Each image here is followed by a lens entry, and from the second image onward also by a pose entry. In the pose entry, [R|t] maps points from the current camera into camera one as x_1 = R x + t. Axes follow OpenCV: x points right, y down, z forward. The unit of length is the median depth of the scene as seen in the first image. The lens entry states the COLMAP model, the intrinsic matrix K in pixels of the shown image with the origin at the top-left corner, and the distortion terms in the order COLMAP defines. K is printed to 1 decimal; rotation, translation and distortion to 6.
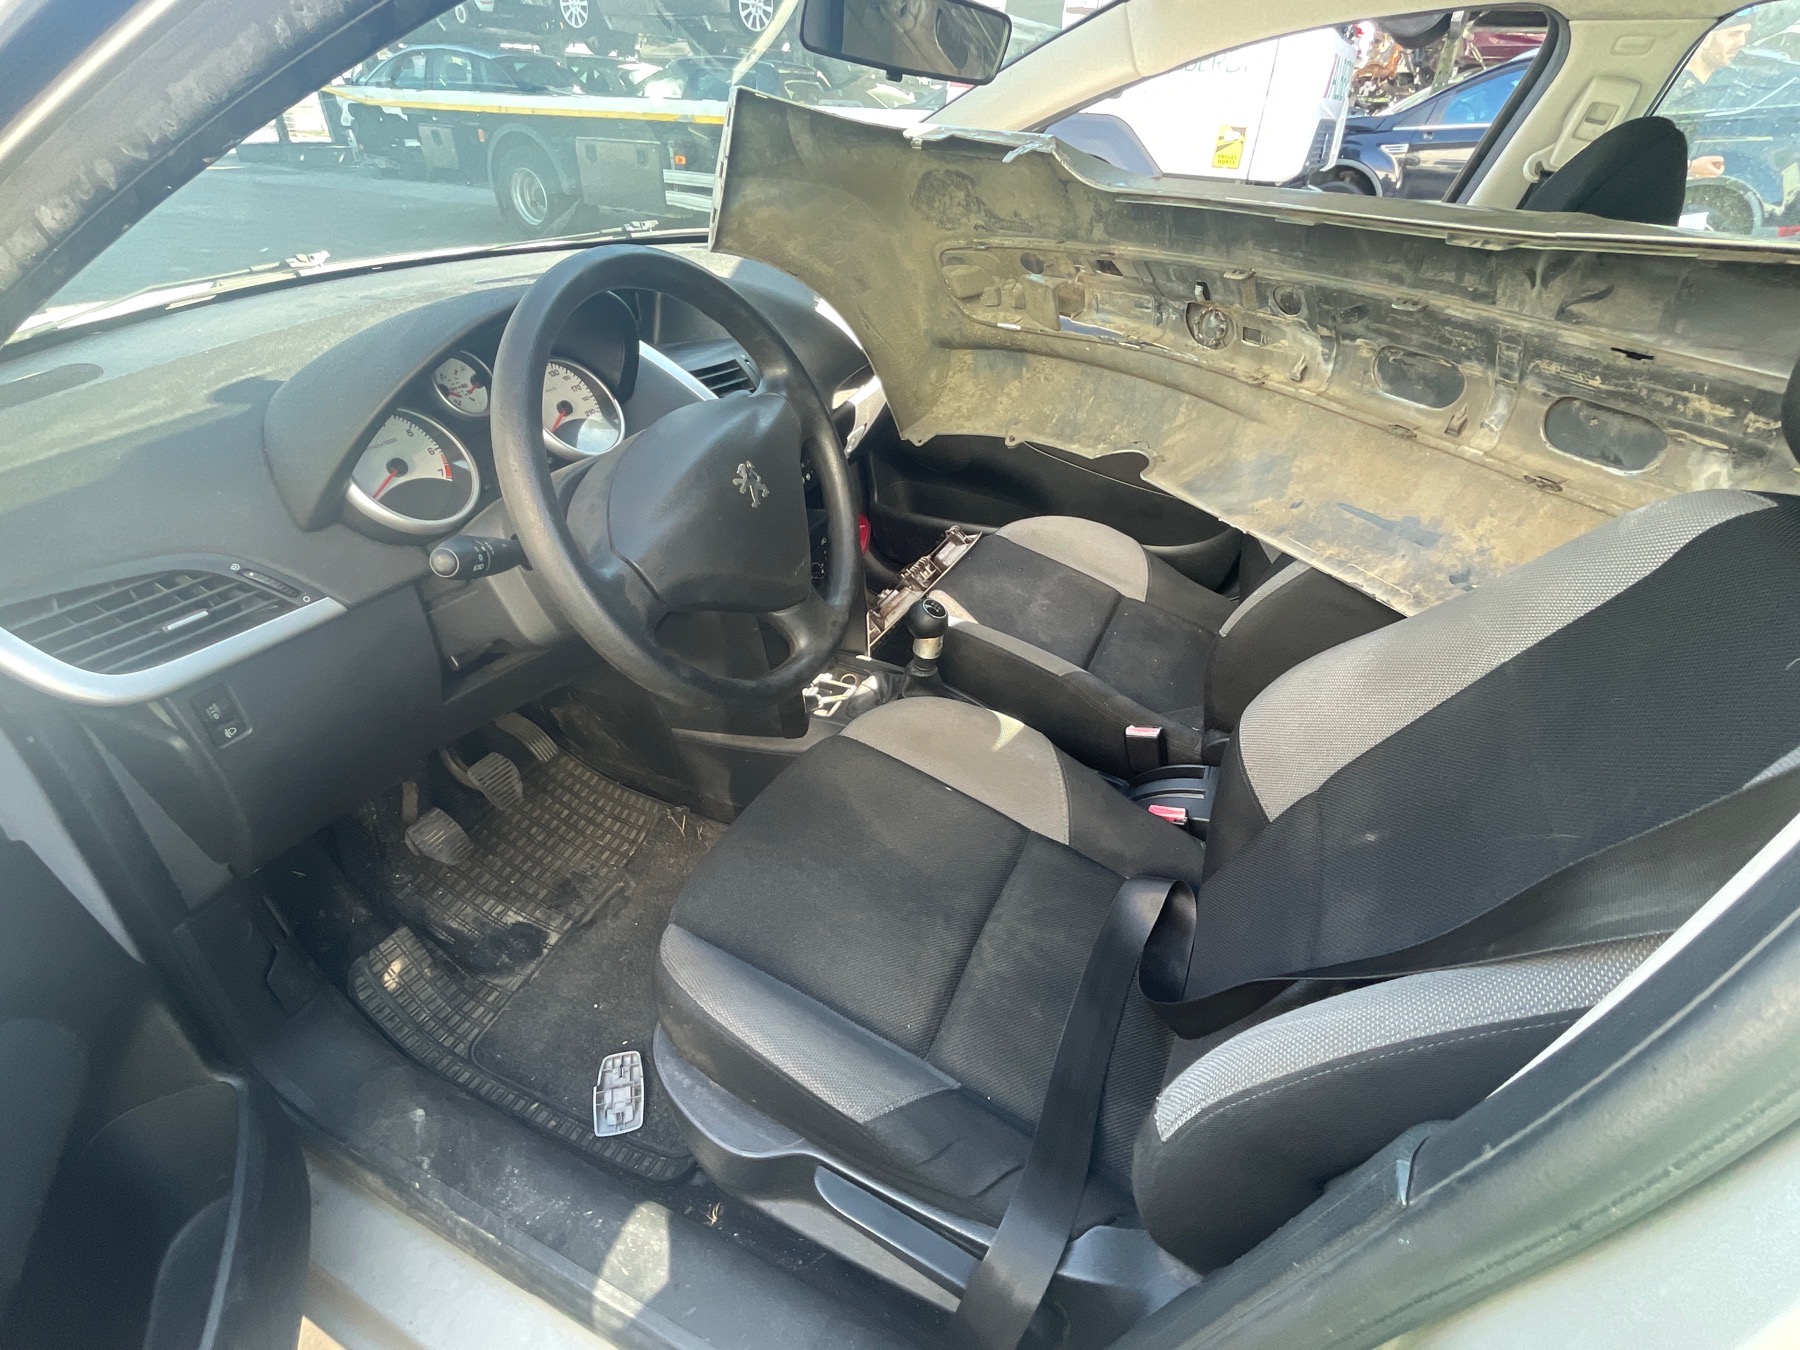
lens RADIAL K [[842.0, 0, 897.6], [0, 842.0, 678.7], [0, 0, 1]] dist [0.004910, -0.004012]
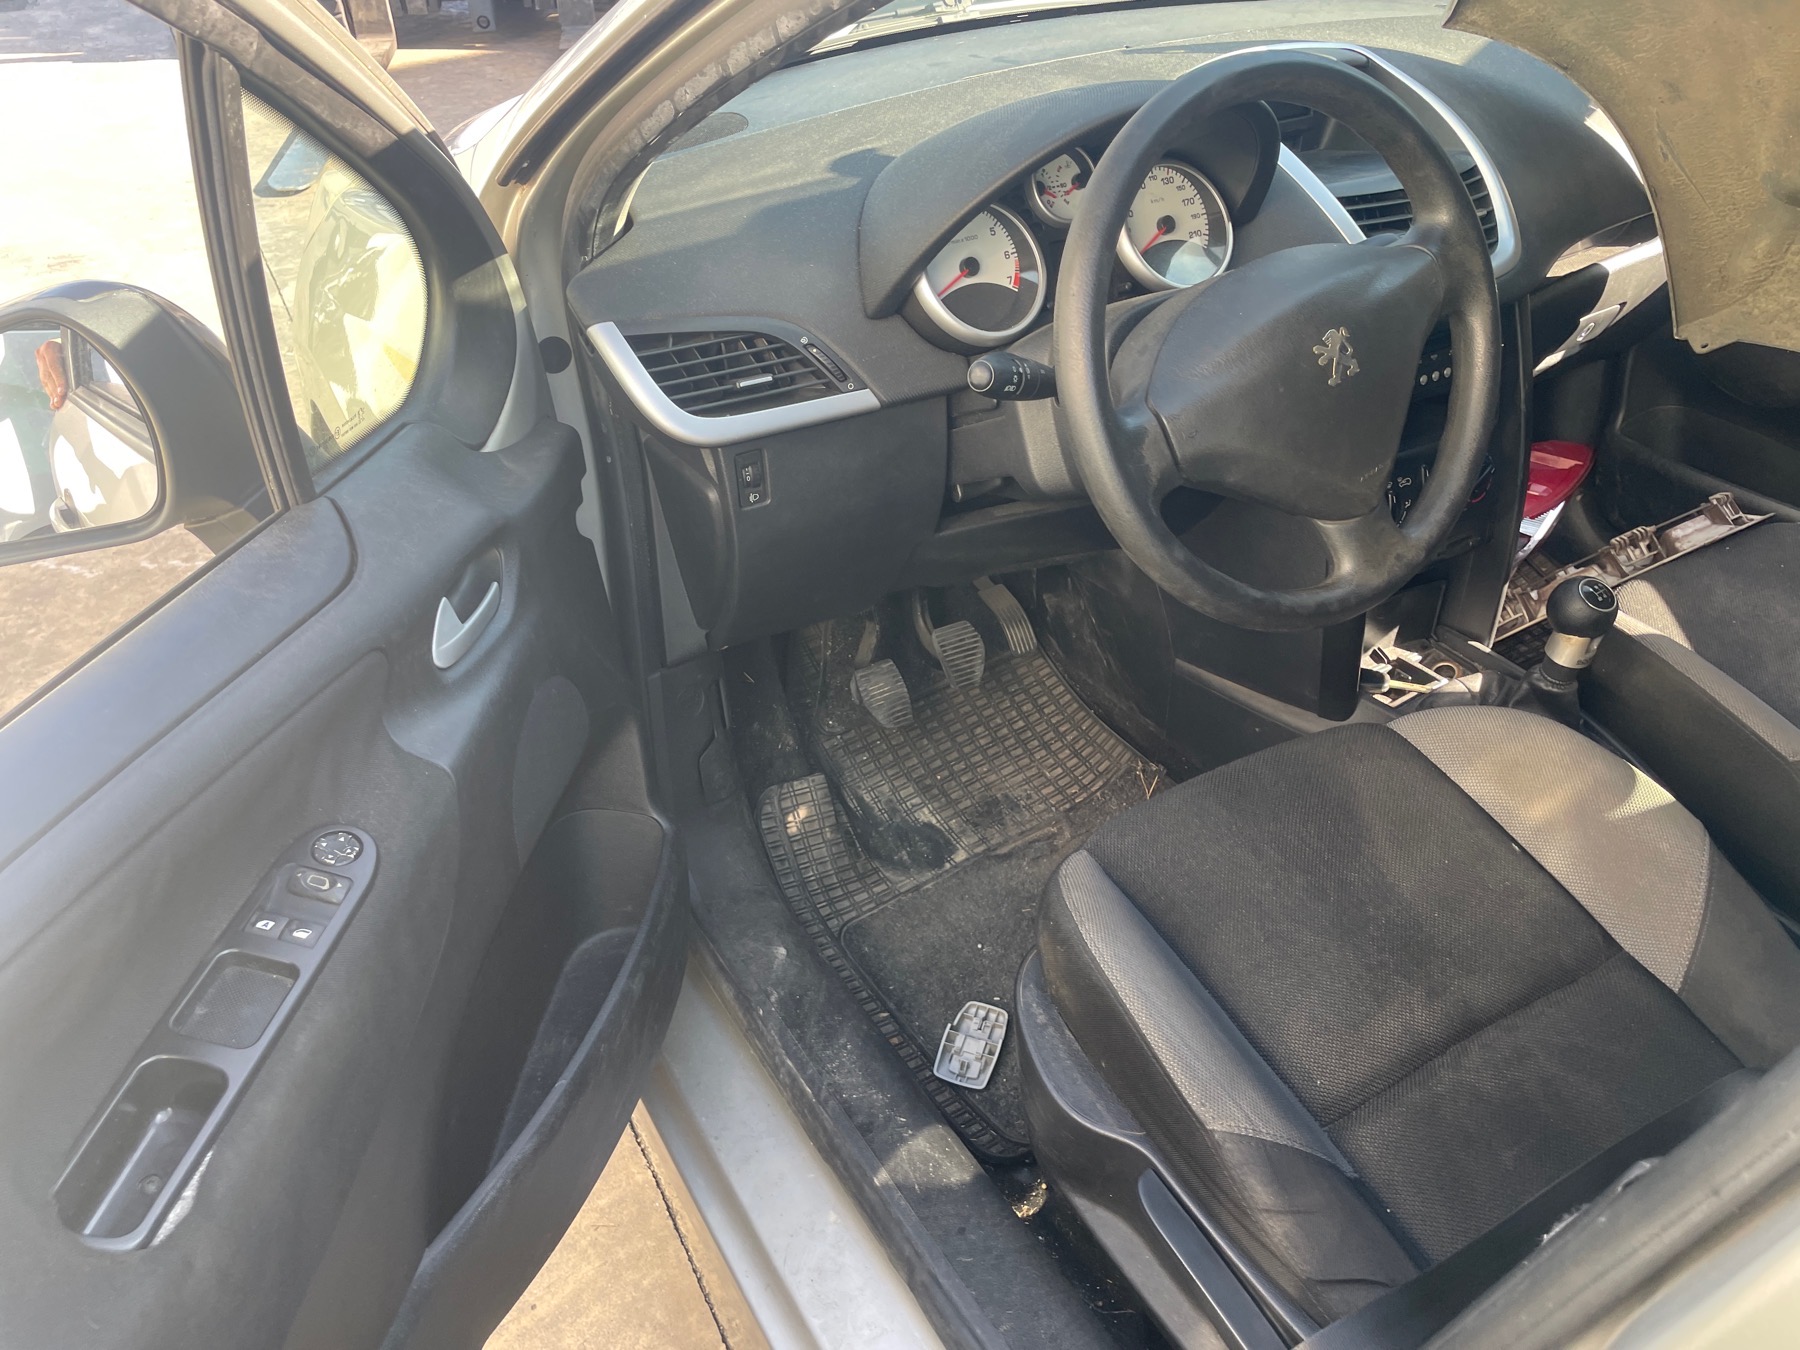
lens RADIAL K [[1359.0, 0, 890.4], [0, 1359.0, 680.8], [0, 0, 1]] dist [0.077982, -0.106381]
pose [[0.824551, 0.303212, -0.477679, 0.138056], [-0.293725, 0.950993, 0.096637, 0.044406], [0.483571, 0.060624, 0.873203, -0.236645]]
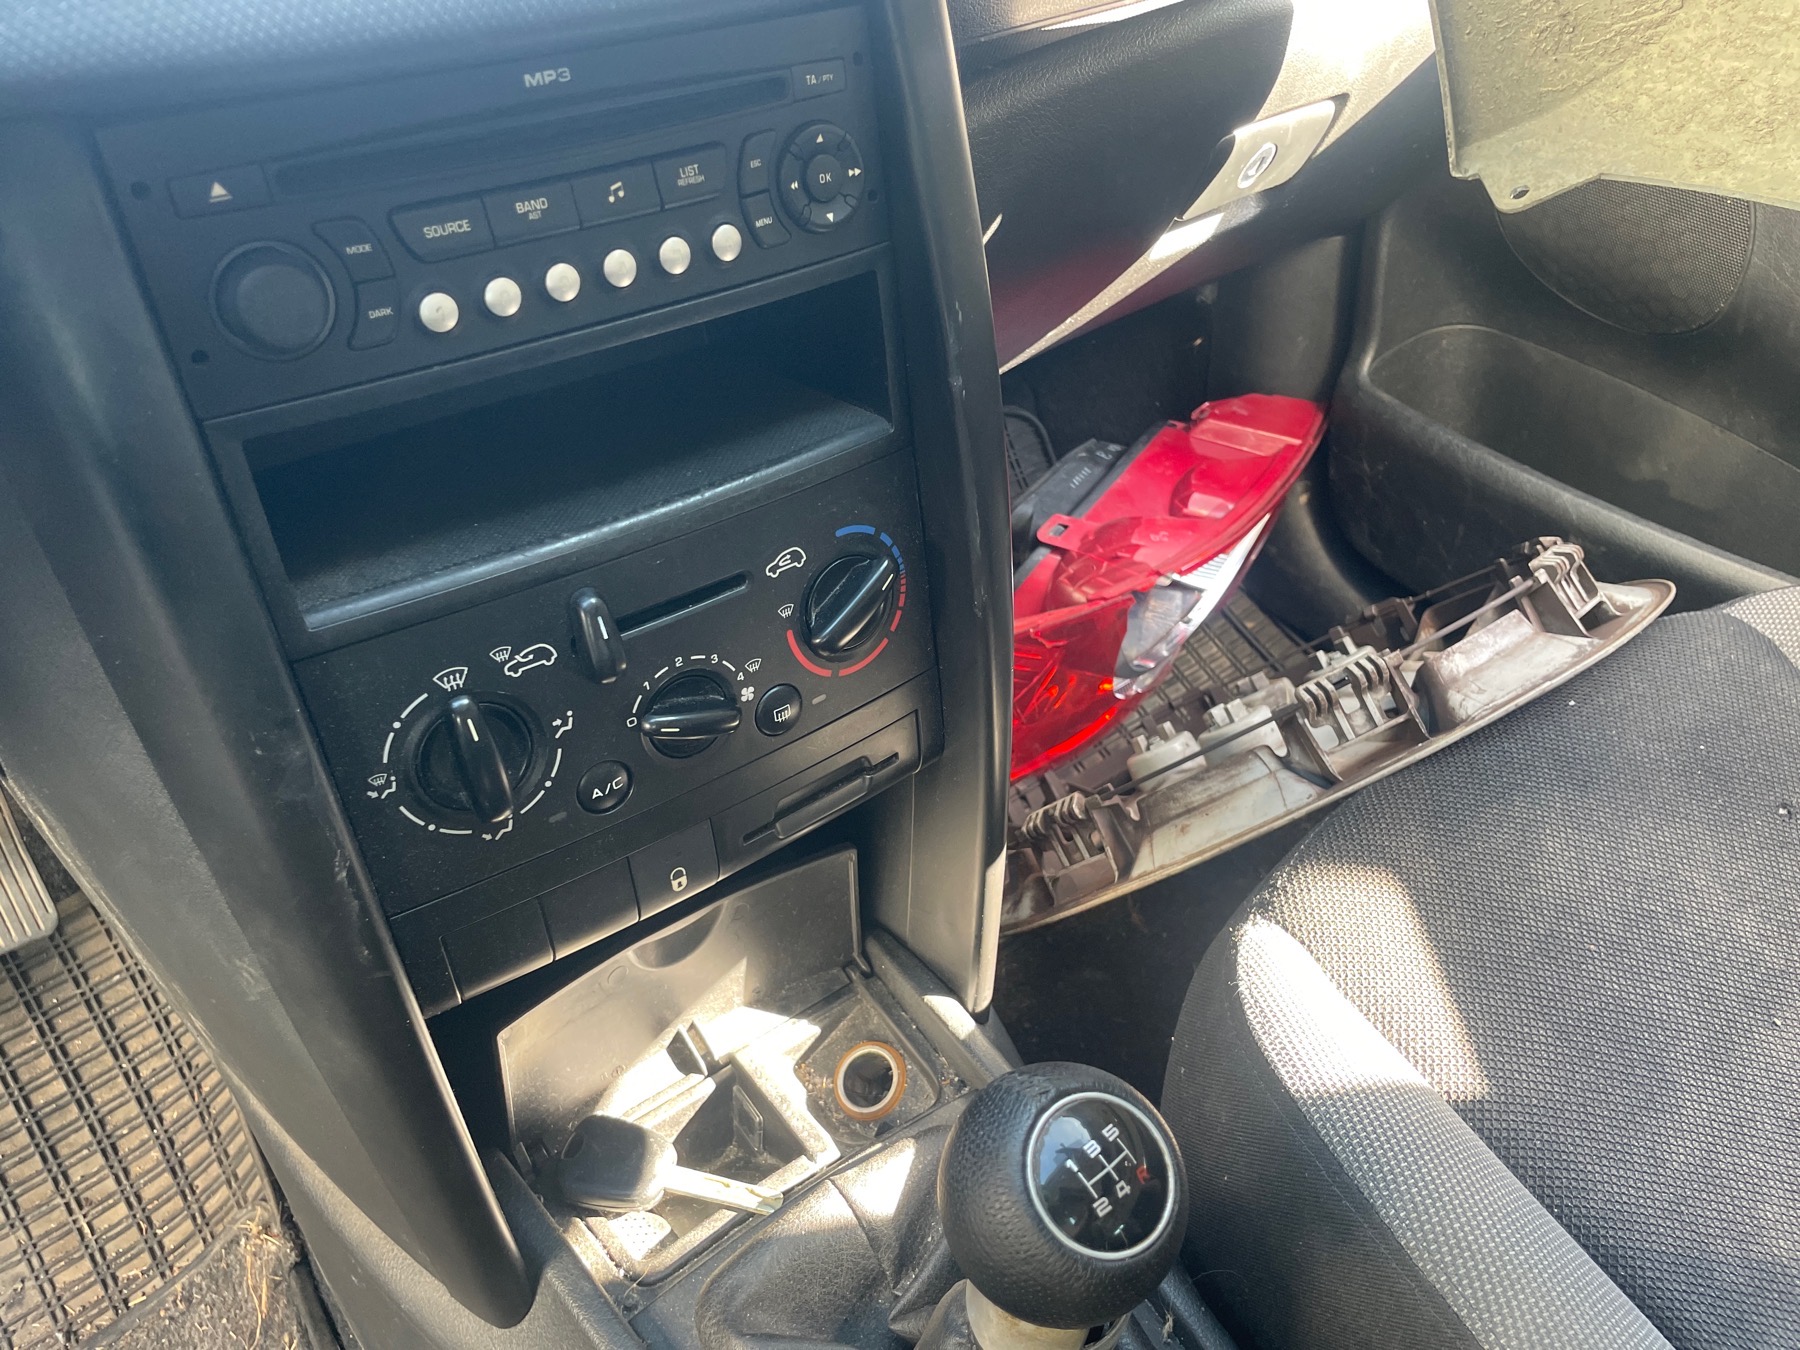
lens RADIAL K [[1359.0, 0, 906.3], [0, 1359.0, 682.7], [0, 0, 1]] dist [0.077982, -0.106381]
pose [[0.881154, 0.302362, -0.363519, 0.088110], [-0.270806, 0.952949, 0.136206, -0.226746], [0.387598, -0.021576, 0.921576, 0.830881]]
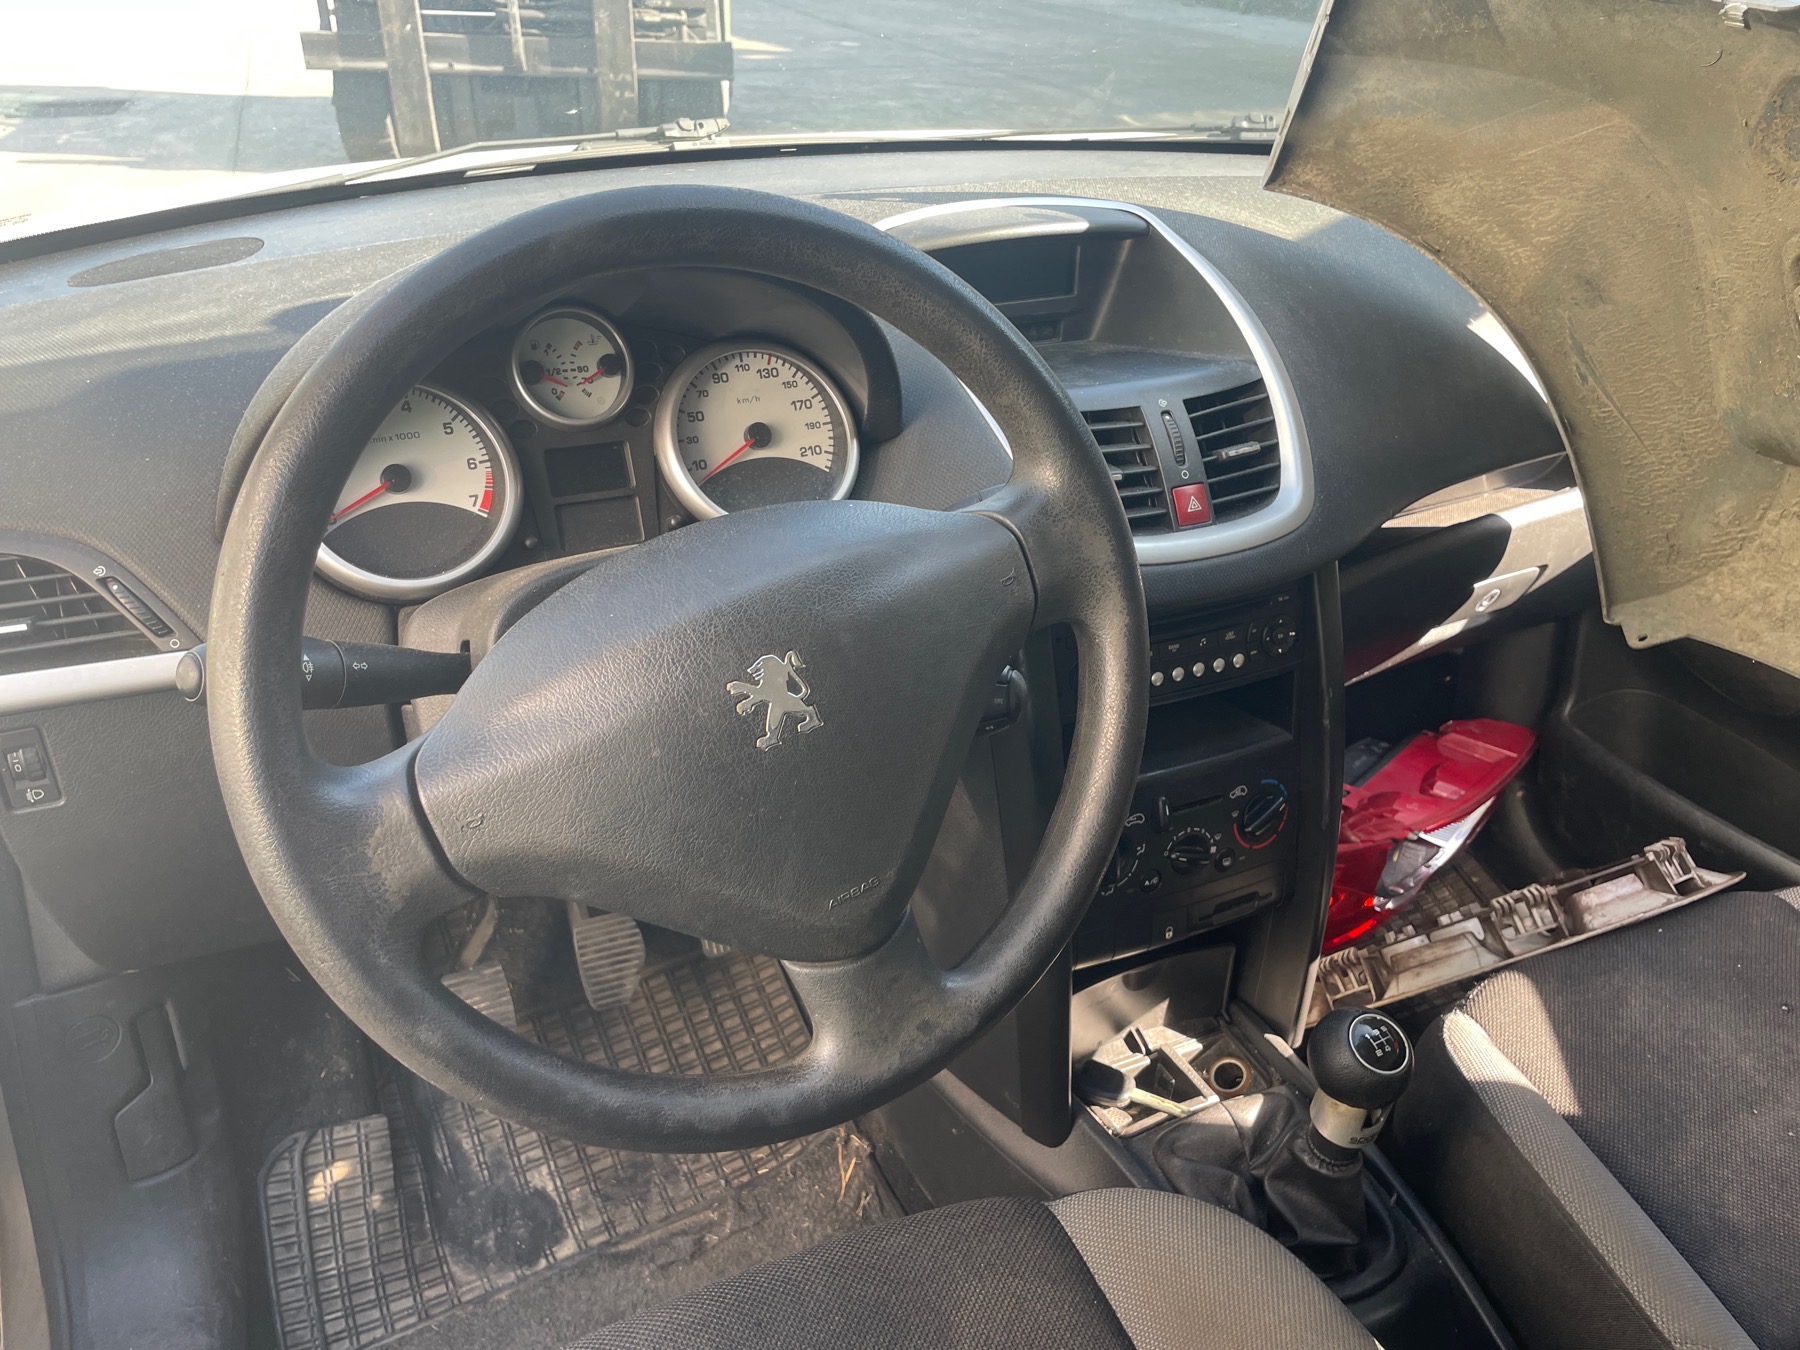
lens RADIAL K [[1359.0, 0, 886.8], [0, 1359.0, 678.8], [0, 0, 1]] dist [0.077982, -0.106381]
pose [[0.762430, 0.321998, -0.561264, 0.206591], [-0.370744, 0.928284, 0.028934, -0.205035], [0.530329, 0.186025, 0.827131, 0.293624]]
